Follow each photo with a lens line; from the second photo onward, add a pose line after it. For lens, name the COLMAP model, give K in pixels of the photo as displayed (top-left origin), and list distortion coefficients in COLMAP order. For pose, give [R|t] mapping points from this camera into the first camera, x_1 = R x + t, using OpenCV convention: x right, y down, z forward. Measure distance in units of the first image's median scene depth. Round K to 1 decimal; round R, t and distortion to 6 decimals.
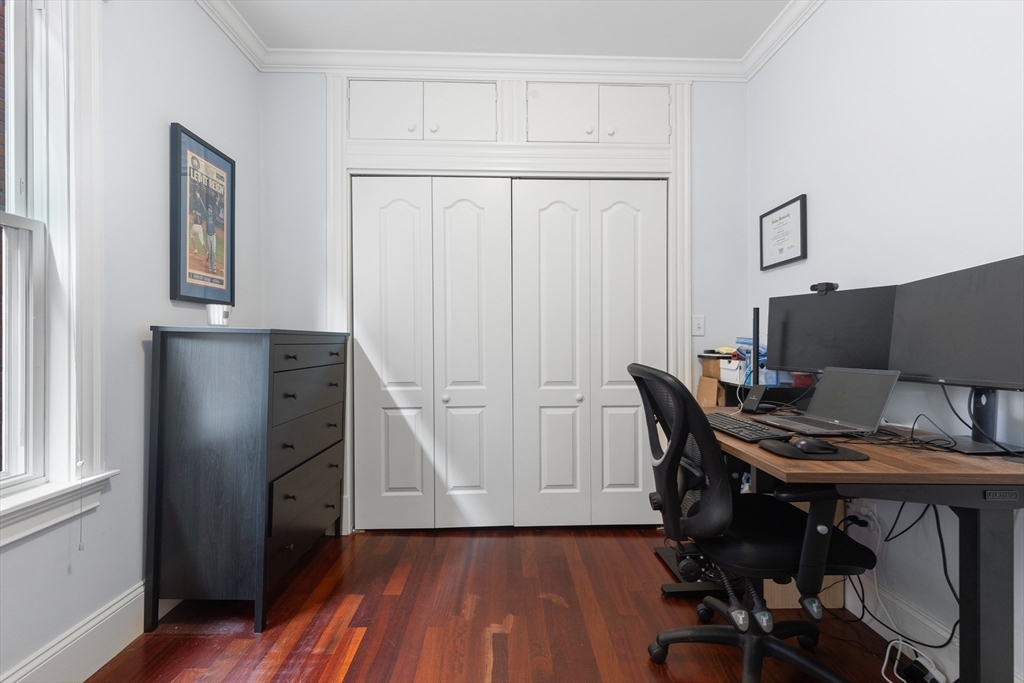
lens RADIAL K [[470.4, 0, 514.2], [0, 470.4, 339.9], [0, 0, 1]] dist [0.009710, 0.000073]
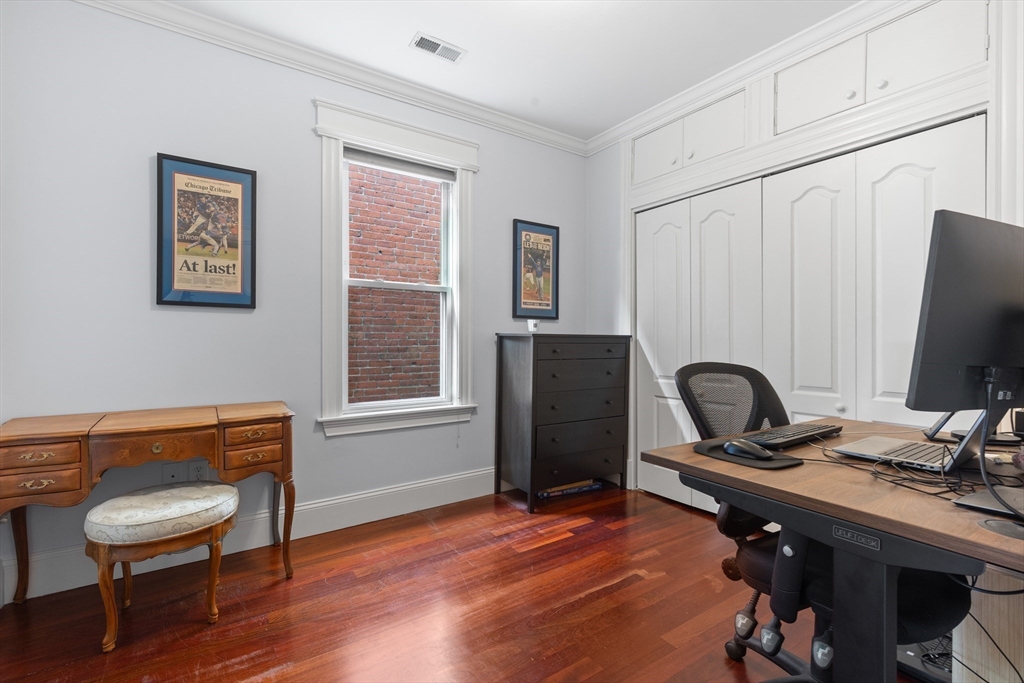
lens RADIAL K [[459.4, 0, 525.8], [0, 459.4, 343.5], [0, 0, 1]] dist [0.008911, -0.000474]
pose [[0.558064, 0.005912, -0.829777, 0.687396], [-0.001882, 0.999981, 0.005860, 0.001483], [0.829796, -0.001709, 0.558065, 0.060812]]
